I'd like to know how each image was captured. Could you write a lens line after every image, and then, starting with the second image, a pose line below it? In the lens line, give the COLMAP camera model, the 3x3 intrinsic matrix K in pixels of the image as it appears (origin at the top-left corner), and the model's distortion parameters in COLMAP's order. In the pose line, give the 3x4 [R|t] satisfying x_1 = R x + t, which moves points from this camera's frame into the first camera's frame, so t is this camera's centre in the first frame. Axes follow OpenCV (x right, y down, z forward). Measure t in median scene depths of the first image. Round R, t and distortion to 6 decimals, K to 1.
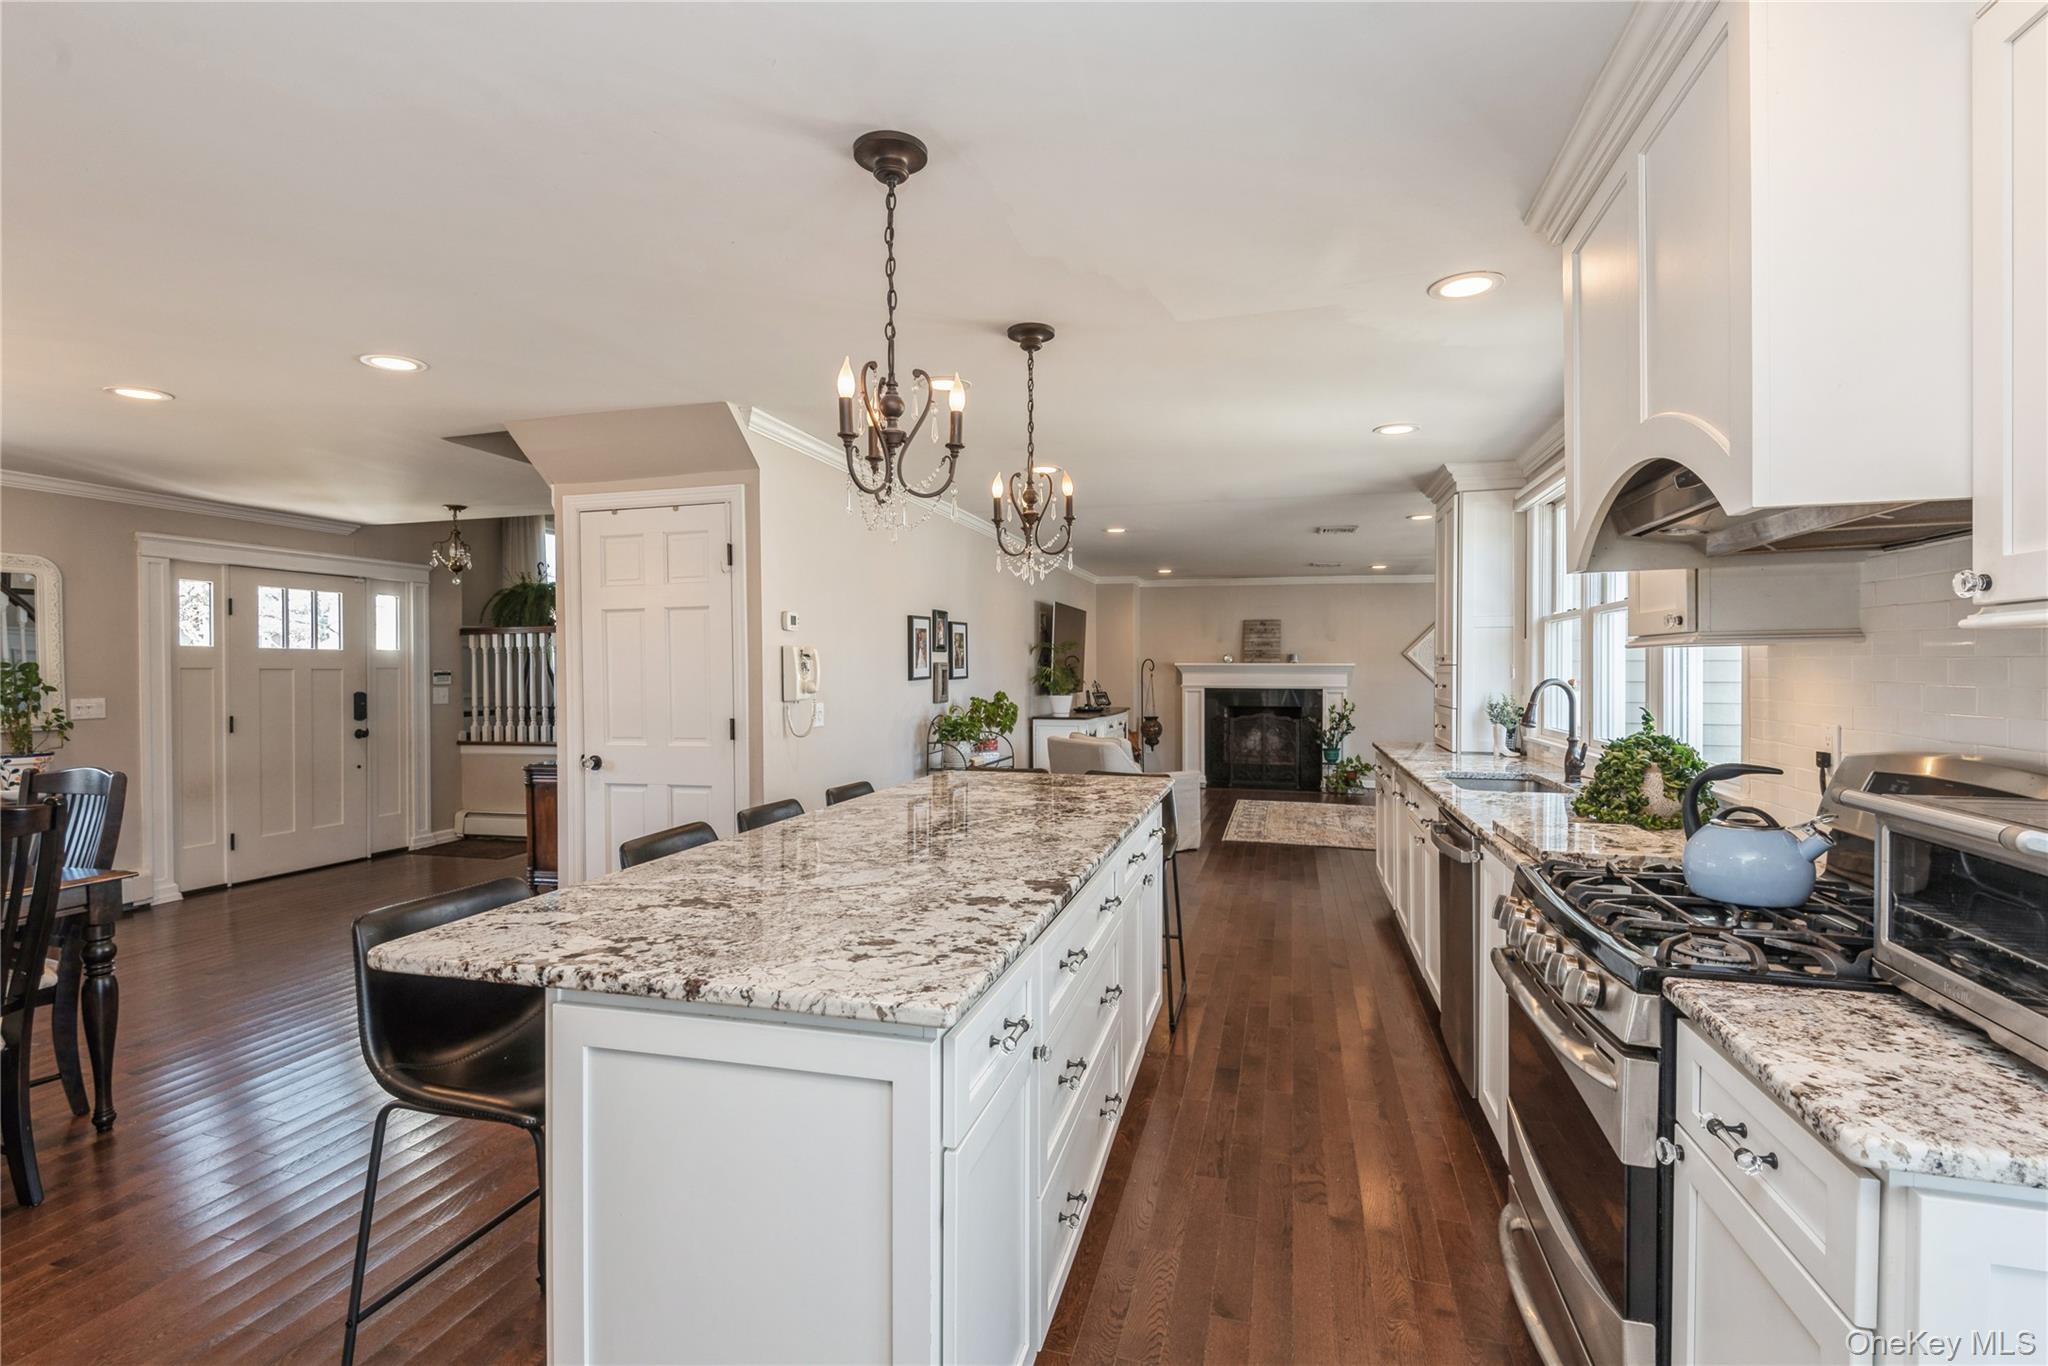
lens RADIAL K [[930.0, 0, 1024.0], [0, 930.0, 683.0], [0, 0, 1]] dist [-0.001419, -0.001008]
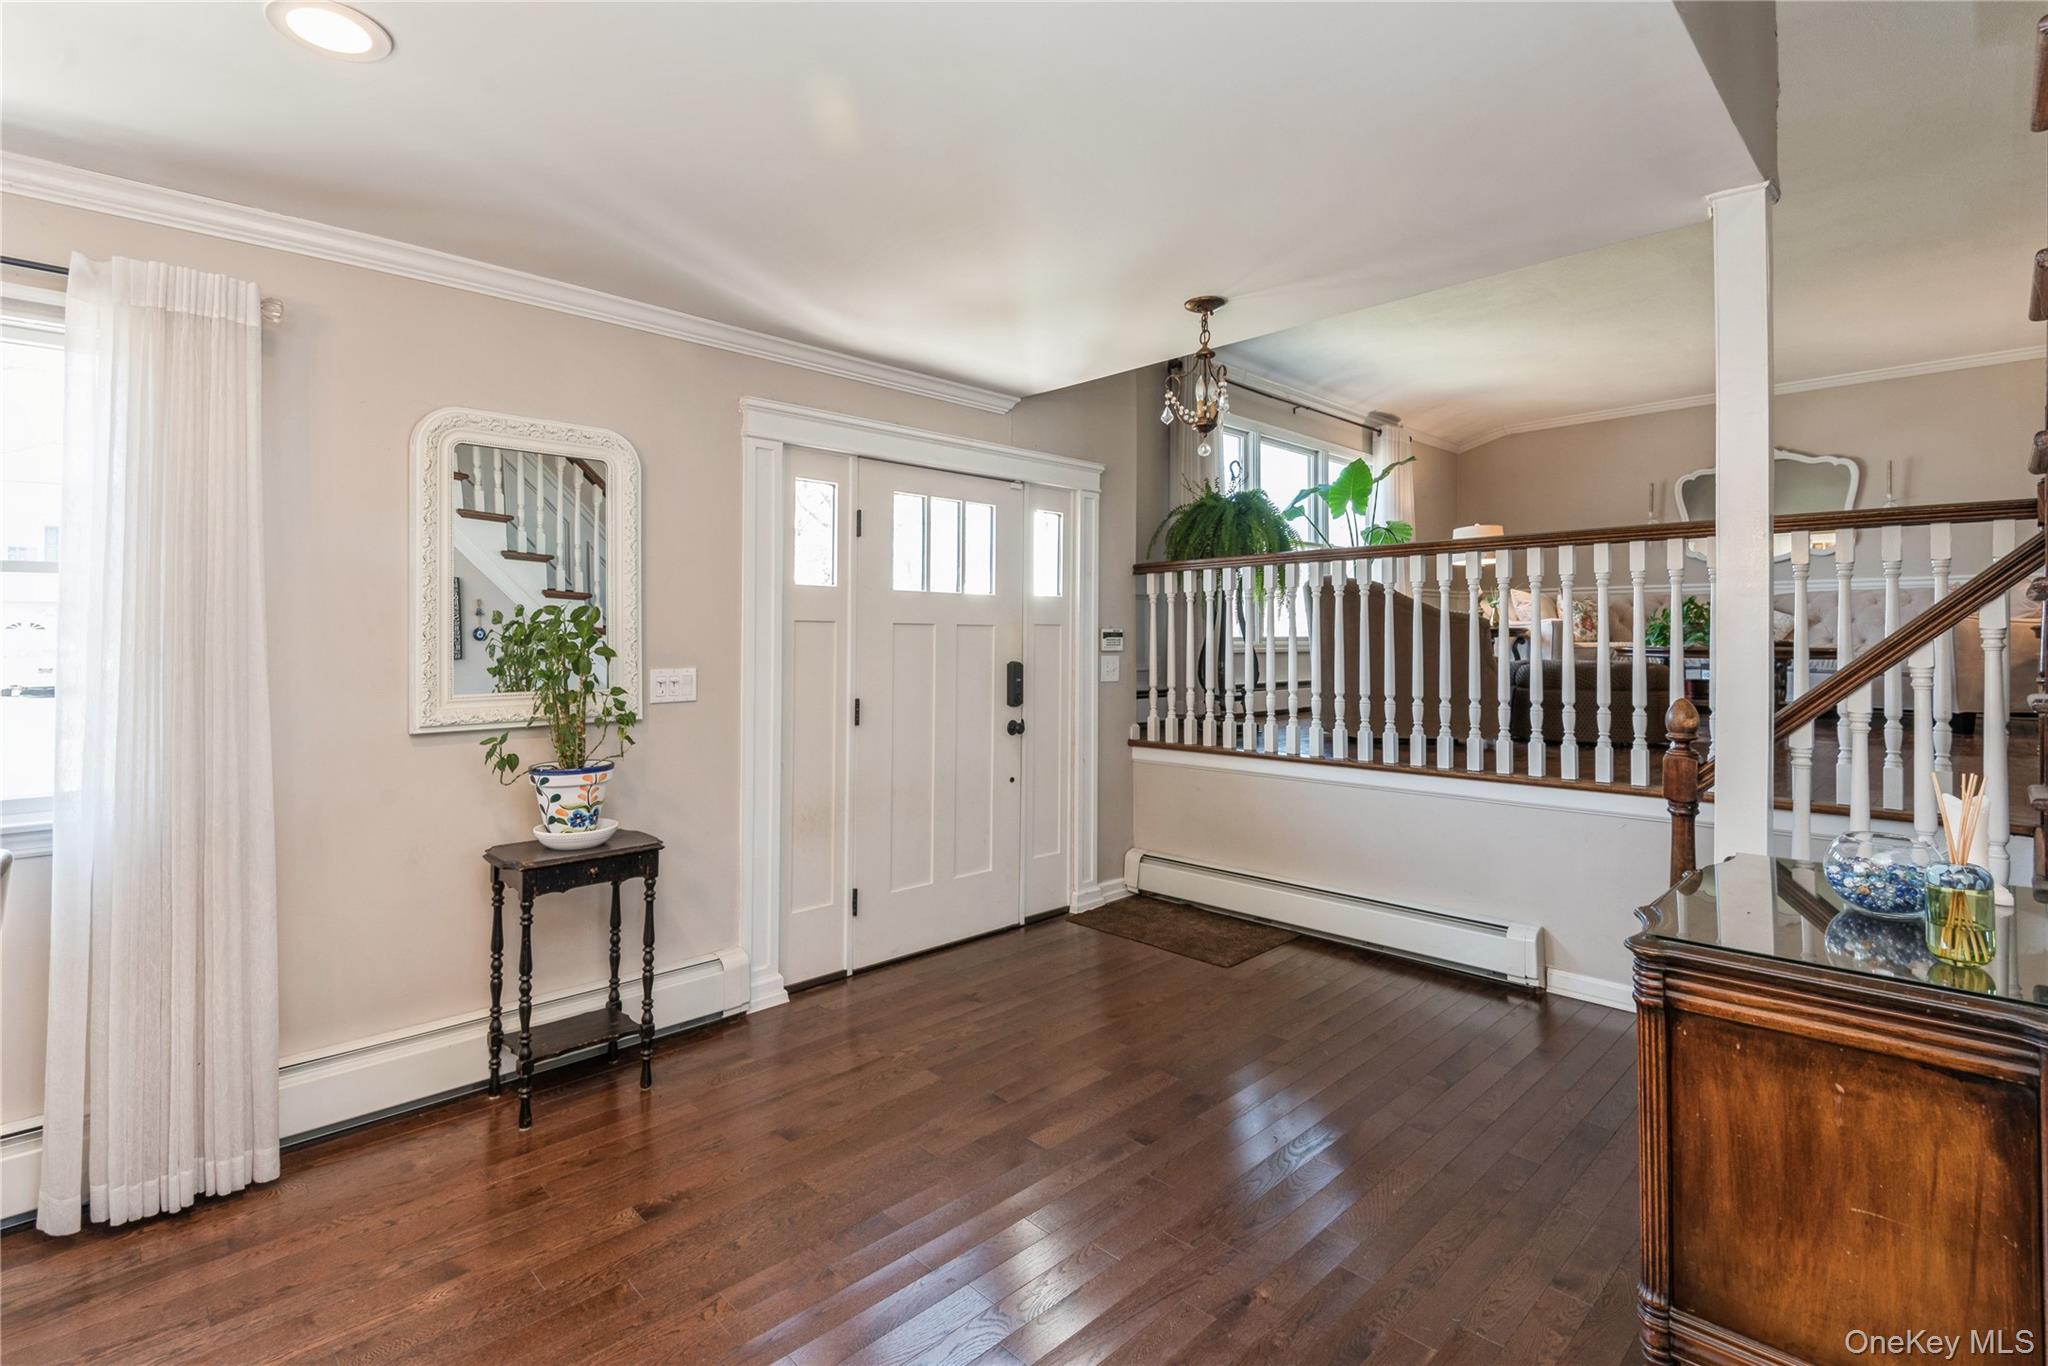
lens RADIAL K [[956.2, 0, 1027.1], [0, 956.2, 622.1], [0, 0, 1]] dist [0.000739, -0.000084]
pose [[0.862166, -0.002775, -0.506618, -0.408618], [-0.012913, 0.999540, -0.027451, 0.000523], [0.506461, 0.030209, 0.861734, 0.478382]]
